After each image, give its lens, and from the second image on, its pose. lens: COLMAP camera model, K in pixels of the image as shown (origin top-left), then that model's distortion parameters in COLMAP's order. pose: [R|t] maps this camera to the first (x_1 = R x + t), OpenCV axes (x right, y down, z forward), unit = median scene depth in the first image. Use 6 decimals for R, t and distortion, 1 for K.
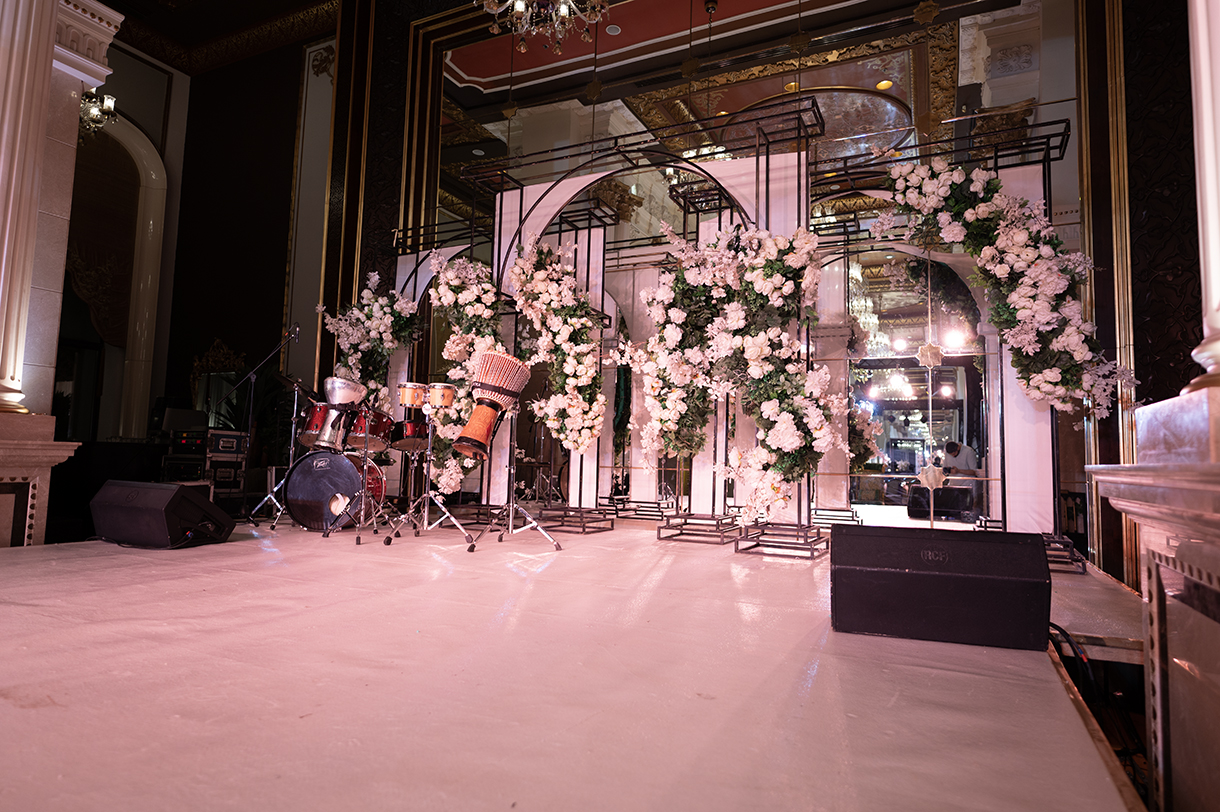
lens RADIAL K [[690.3, 0, 612.7], [0, 690.3, 402.9], [0, 0, 1]] dist [0.004266, -0.003194]
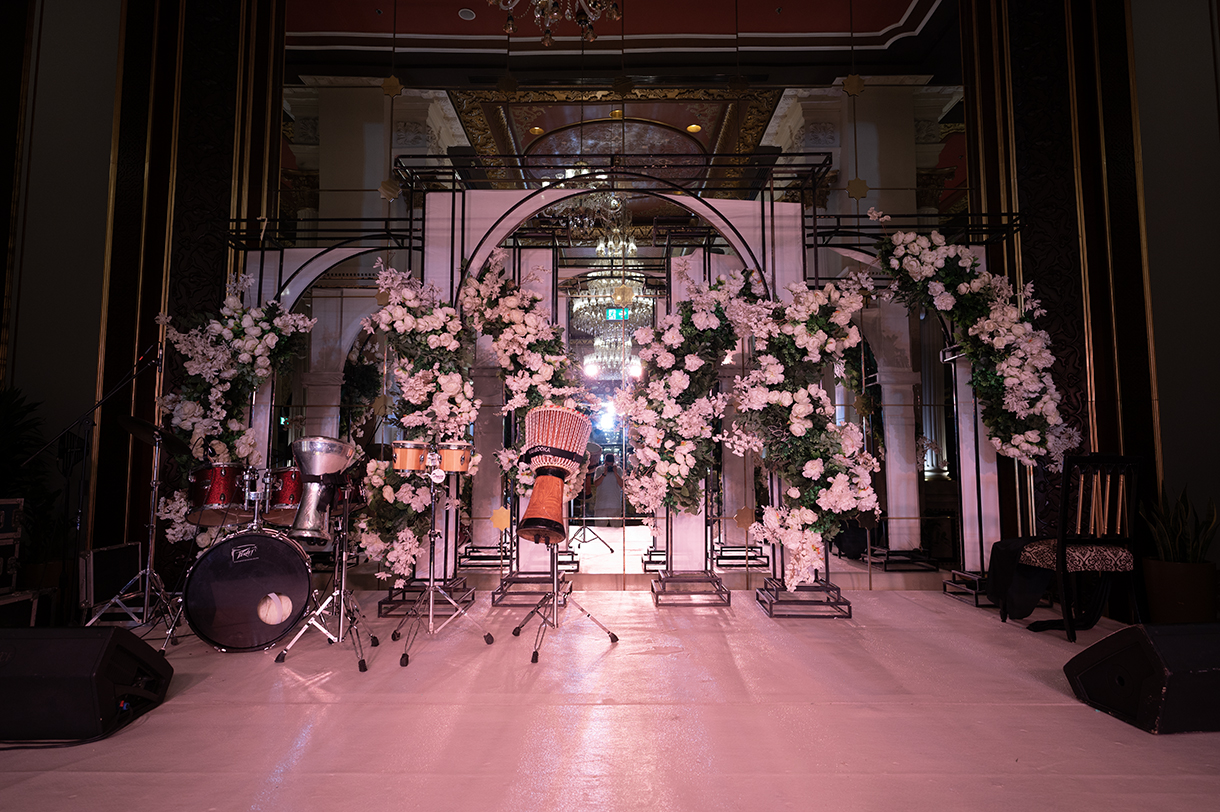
lens RADIAL K [[690.3, 0, 606.9], [0, 690.3, 408.4], [0, 0, 1]] dist [0.004266, -0.003194]
pose [[0.902979, 0.009976, 0.429570, -0.406868], [-0.010900, 0.999941, -0.000309, -0.064349], [-0.429547, -0.004403, 0.903034, 0.218290]]
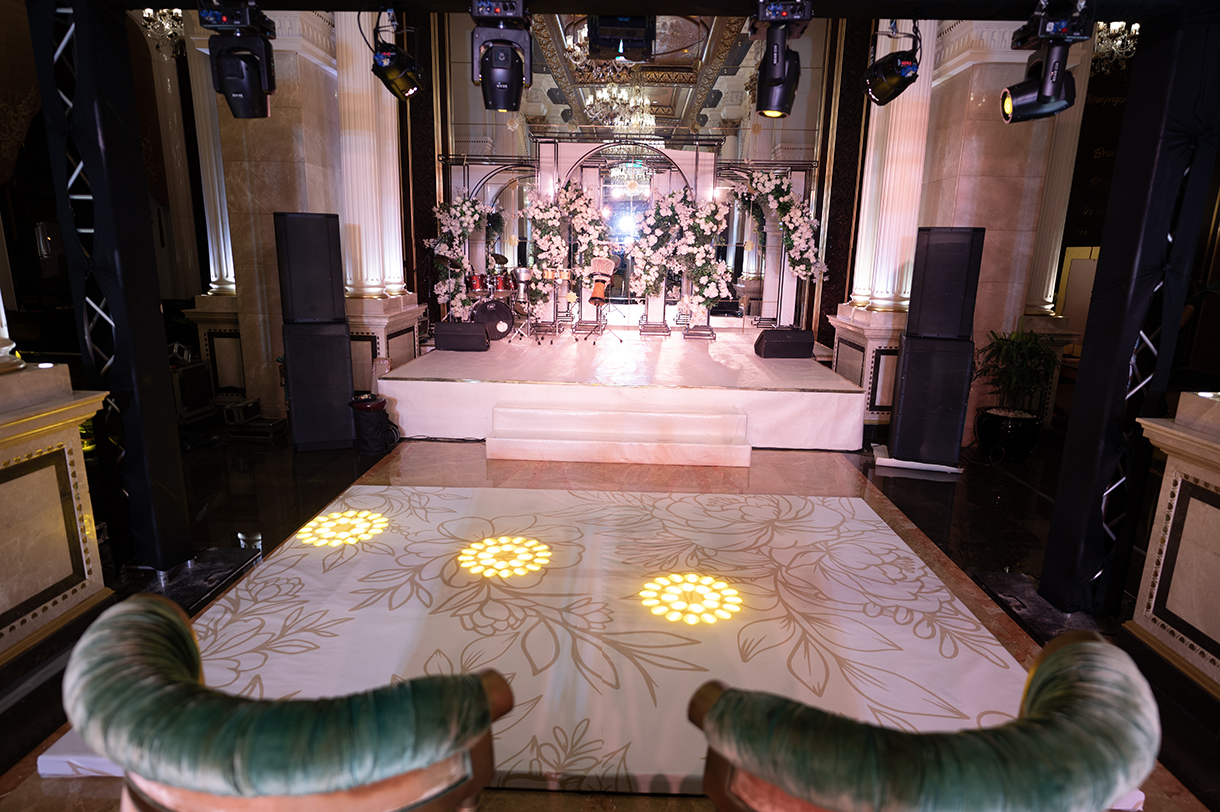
lens RADIAL K [[690.3, 0, 609.2], [0, 690.3, 409.8], [0, 0, 1]] dist [0.004266, -0.003194]
pose [[0.914843, -0.098251, 0.391674, -0.951637], [-0.030548, 0.950330, 0.309741, -0.264579], [-0.402652, -0.295329, 0.866402, -0.976260]]
